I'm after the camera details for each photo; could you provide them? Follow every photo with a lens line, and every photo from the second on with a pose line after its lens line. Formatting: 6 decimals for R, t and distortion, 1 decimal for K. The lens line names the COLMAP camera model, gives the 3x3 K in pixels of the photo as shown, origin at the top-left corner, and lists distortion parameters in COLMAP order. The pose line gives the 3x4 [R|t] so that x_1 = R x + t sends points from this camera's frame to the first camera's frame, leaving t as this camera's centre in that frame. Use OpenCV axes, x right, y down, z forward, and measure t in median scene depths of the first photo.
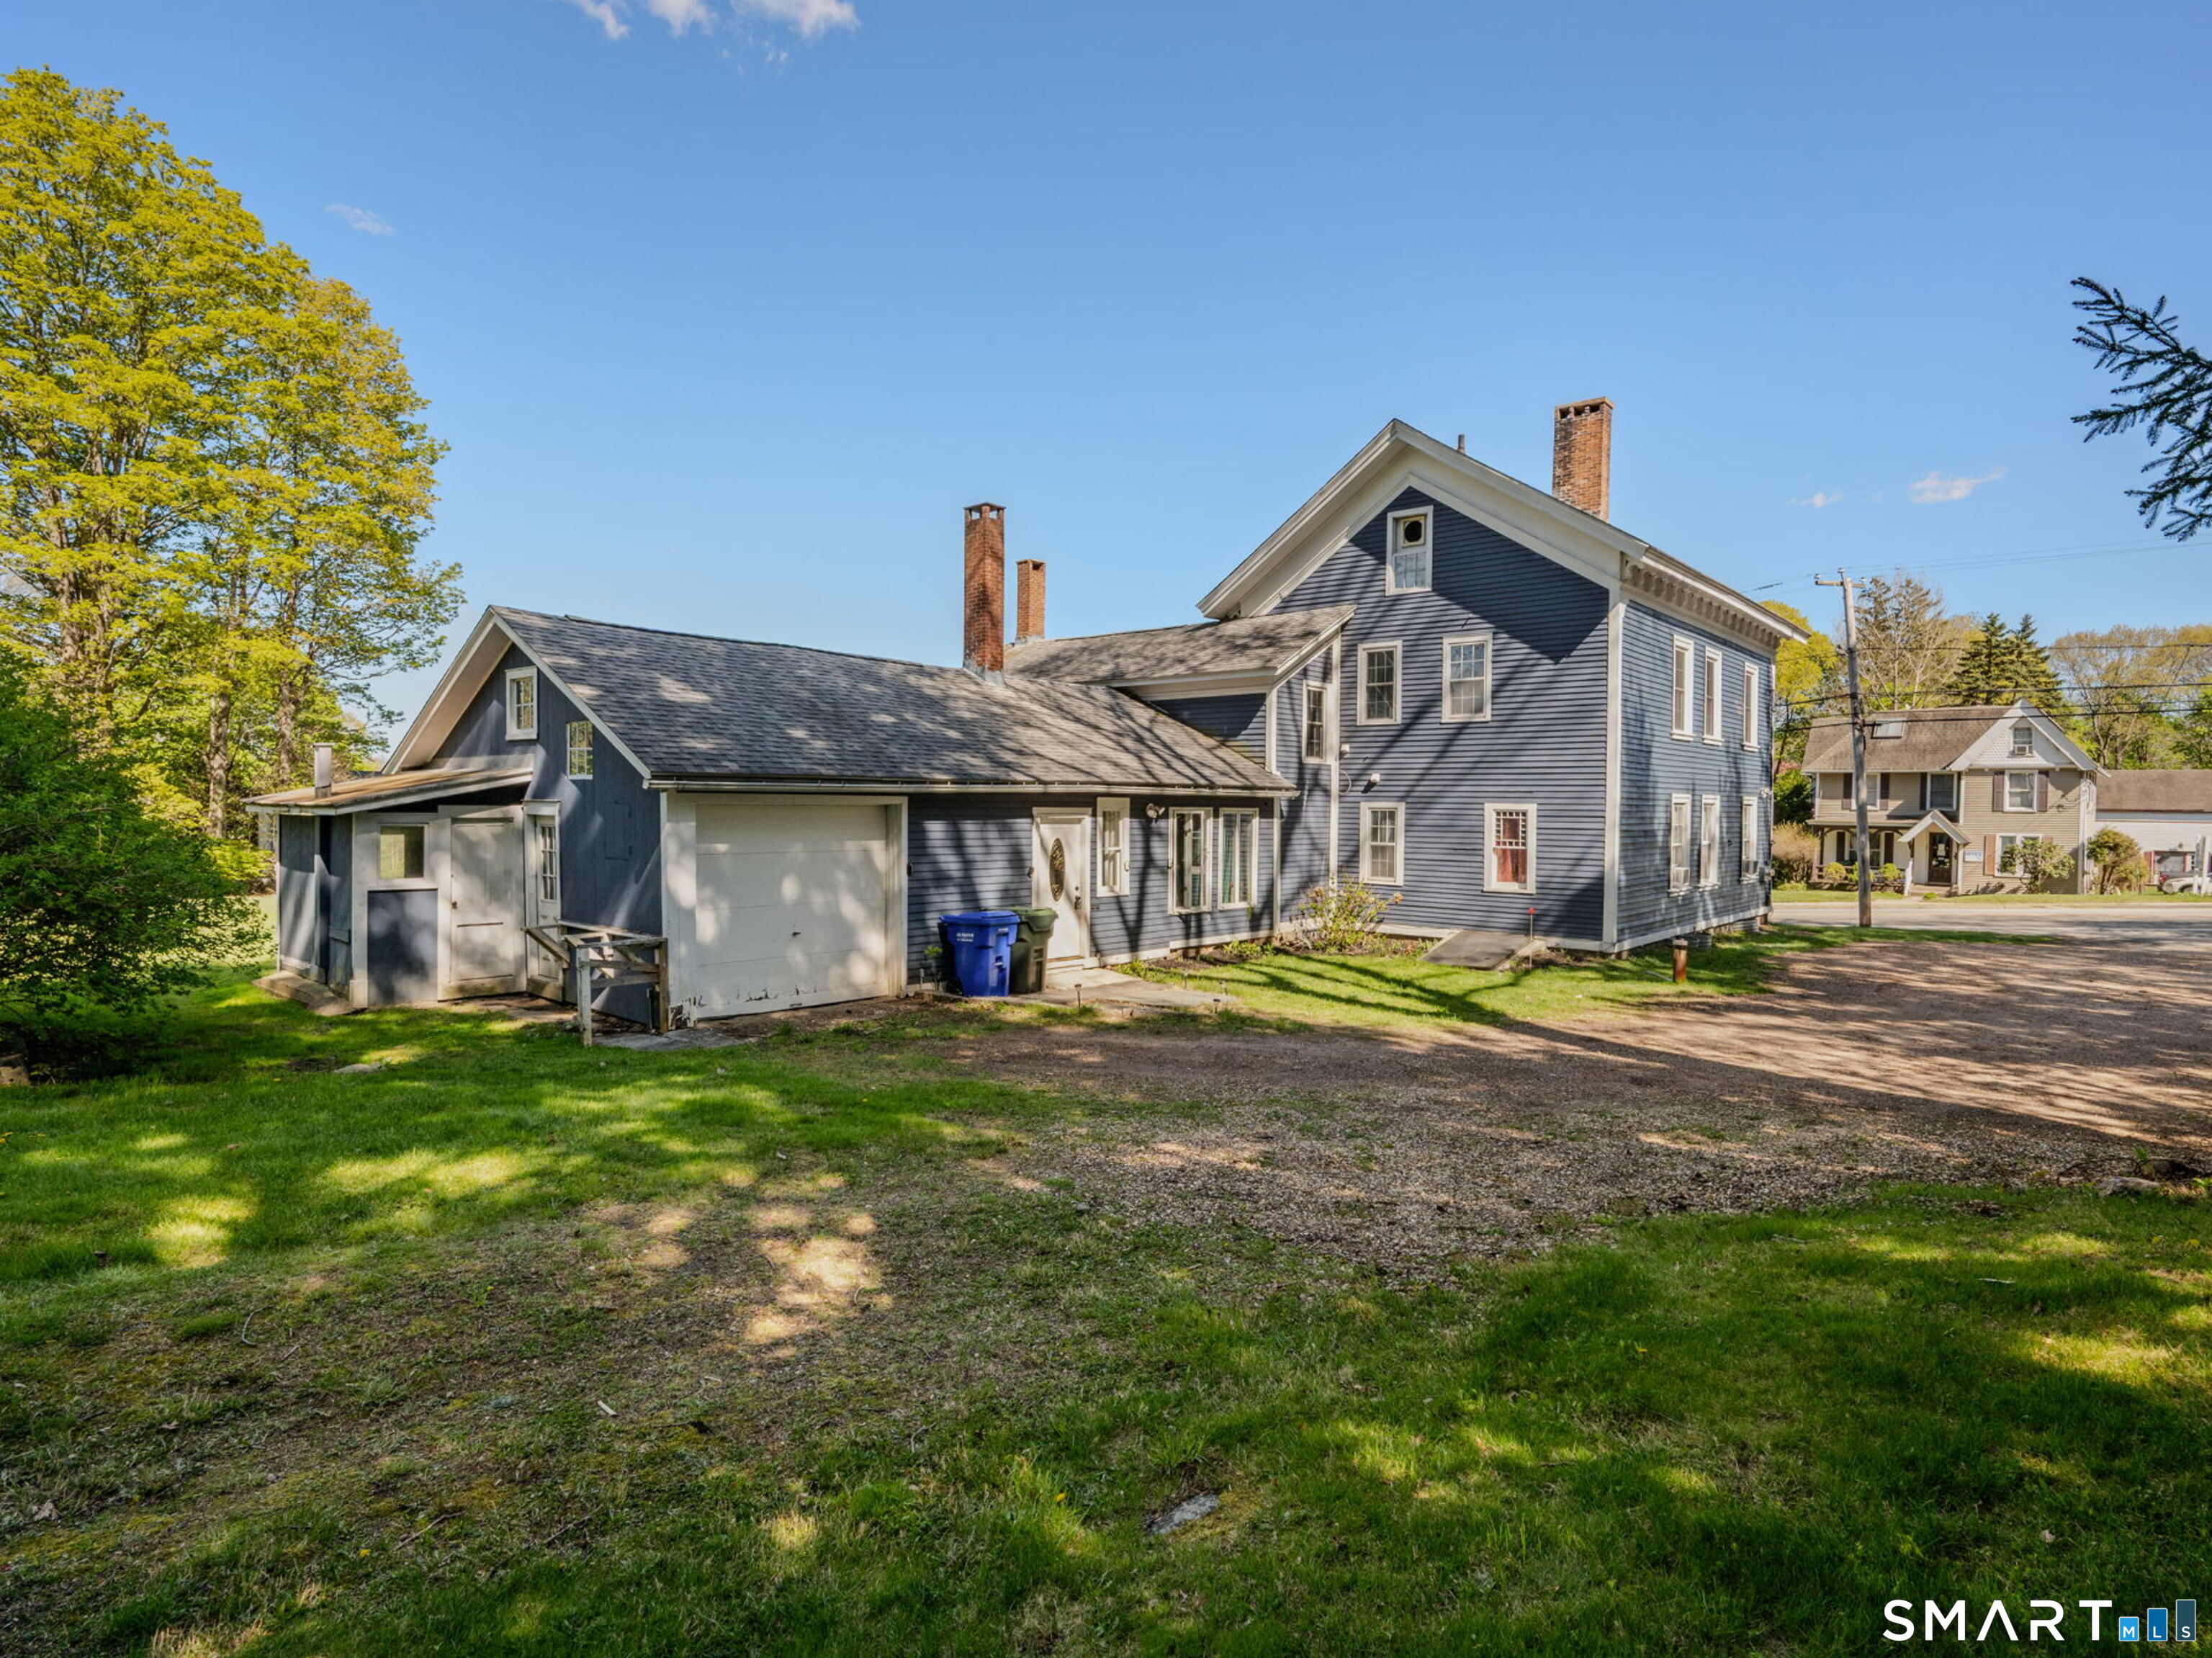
lens RADIAL K [[1130.5, 0, 1106.0], [0, 1130.5, 829.0], [0, 0, 1]] dist [-0.000588, -0.000357]
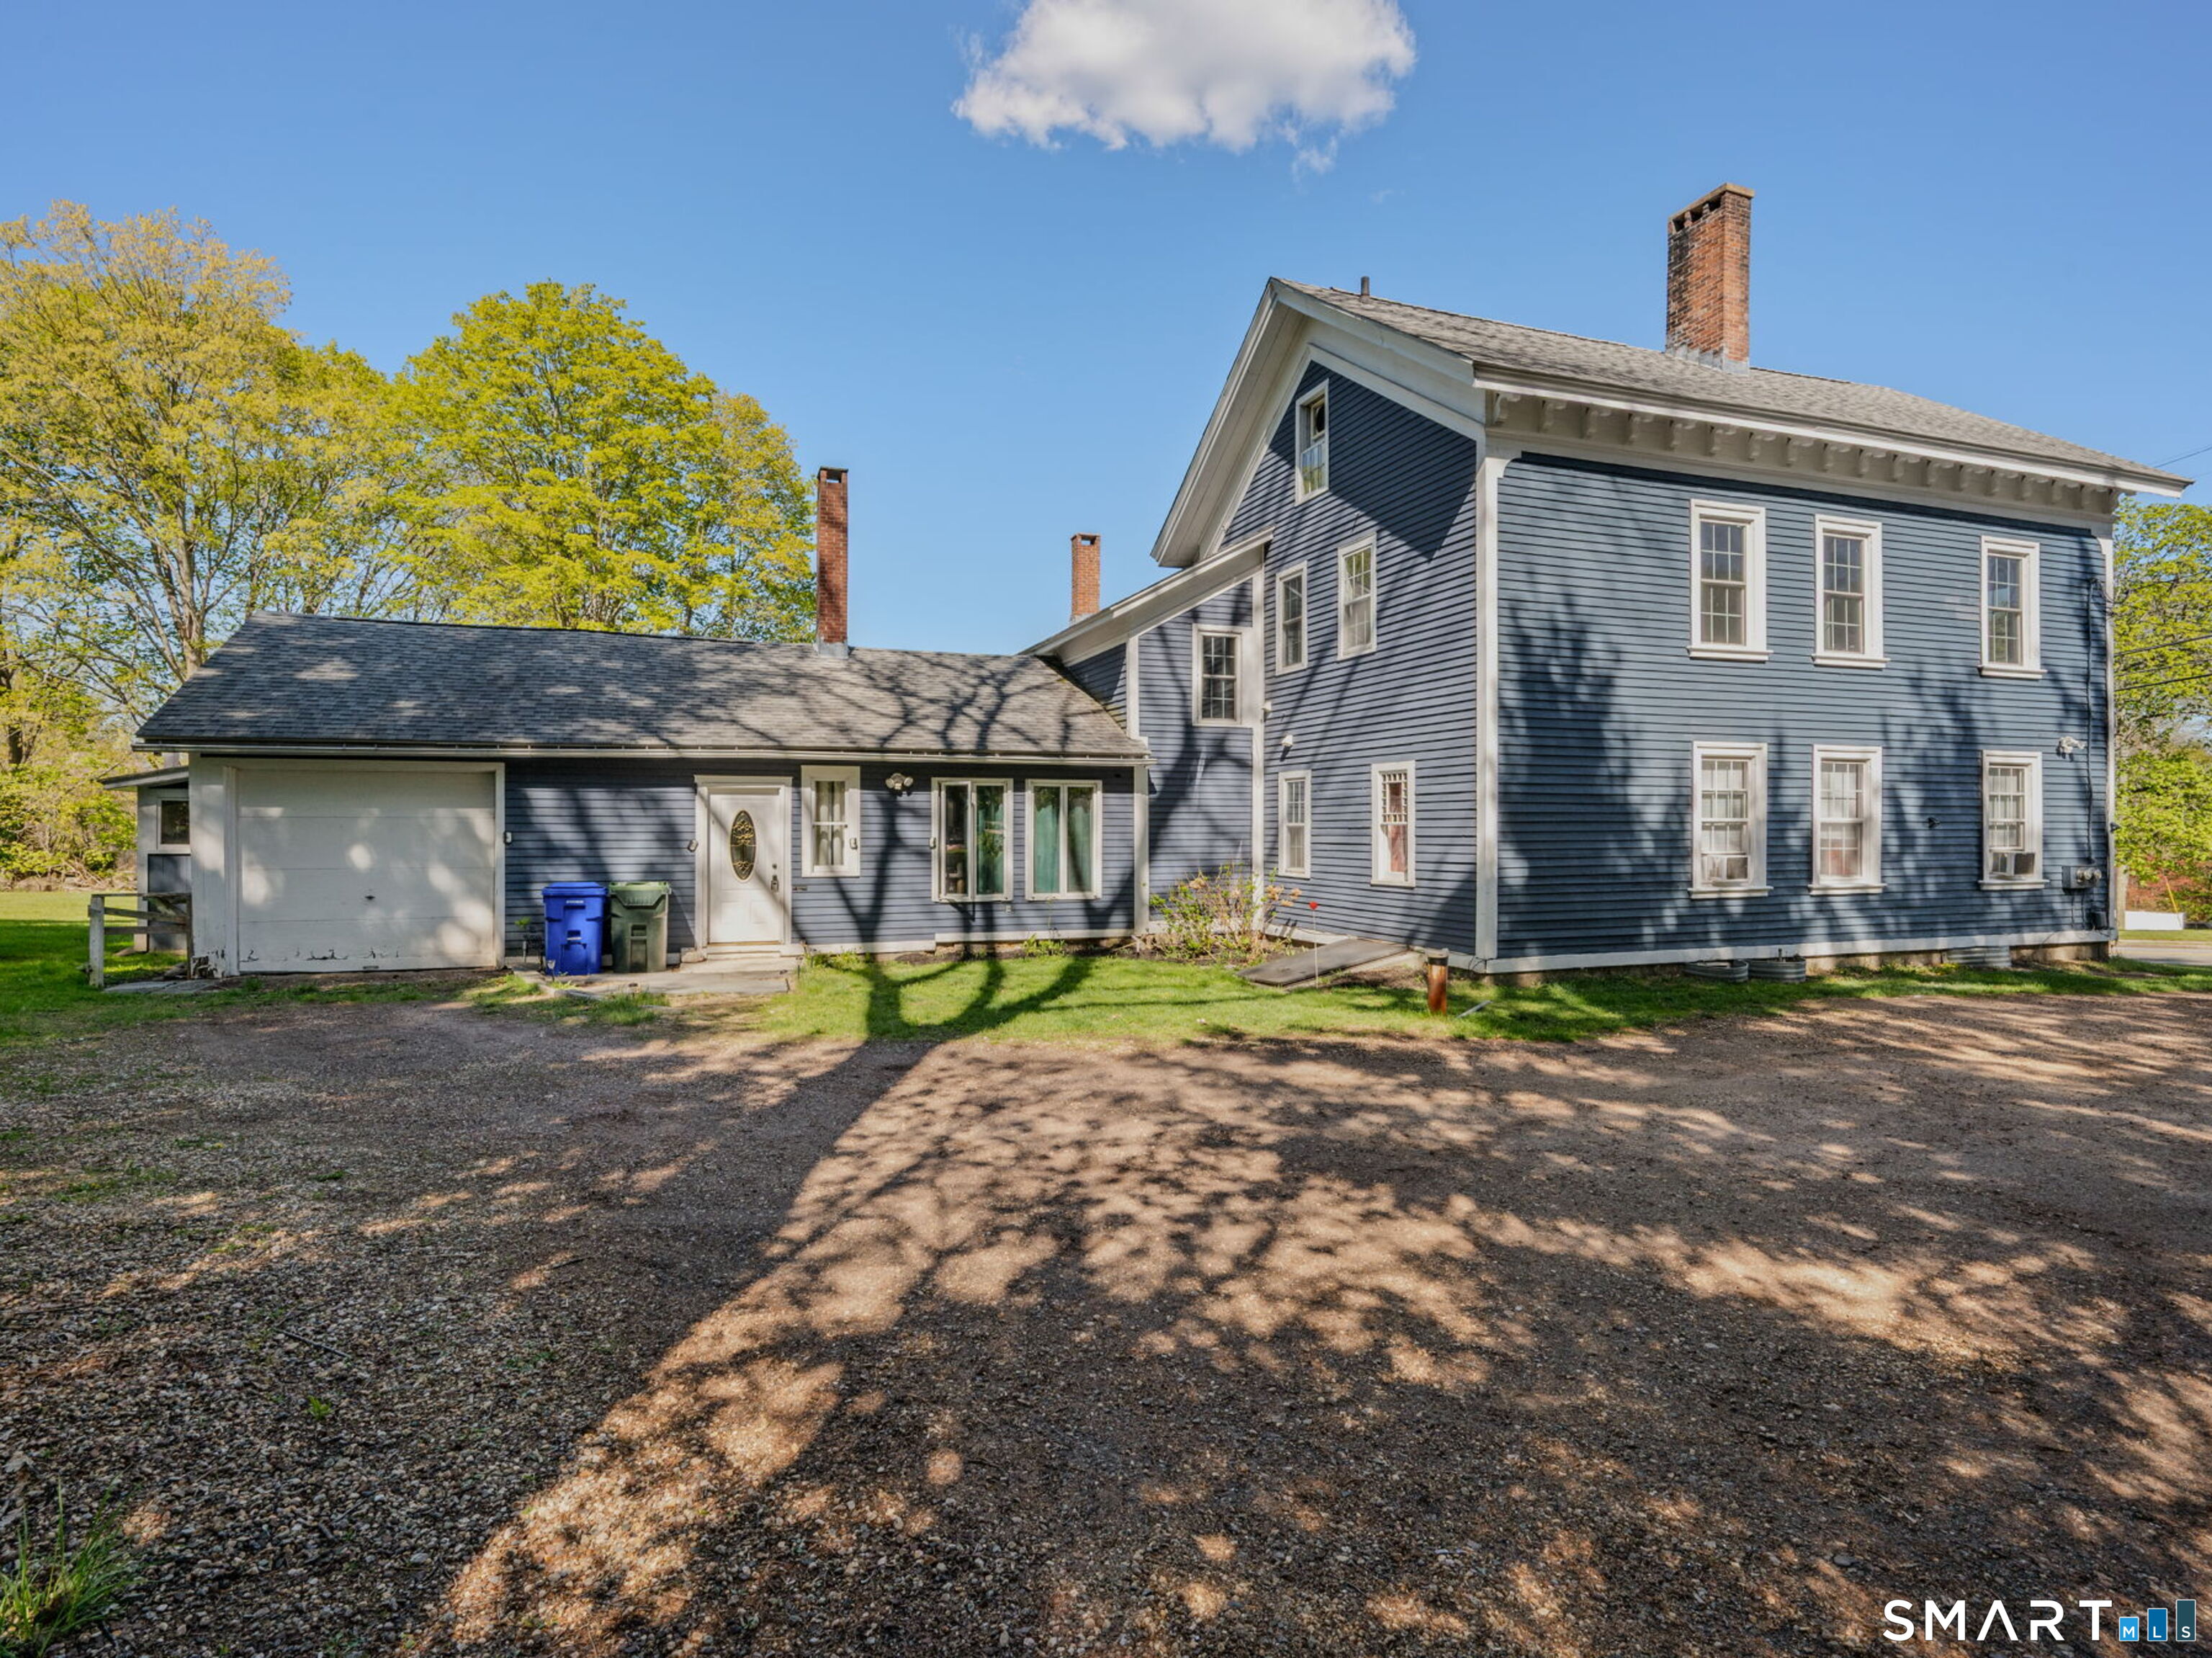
lens RADIAL K [[1105.6, 0, 1106.0], [0, 1105.6, 829.0], [0, 0, 1]] dist [-0.003325, -0.000243]
pose [[0.881573, -0.010655, -0.471928, 0.522303], [0.000649, 0.999772, -0.021361, 0.034527], [0.472048, 0.018525, 0.881378, 0.286813]]
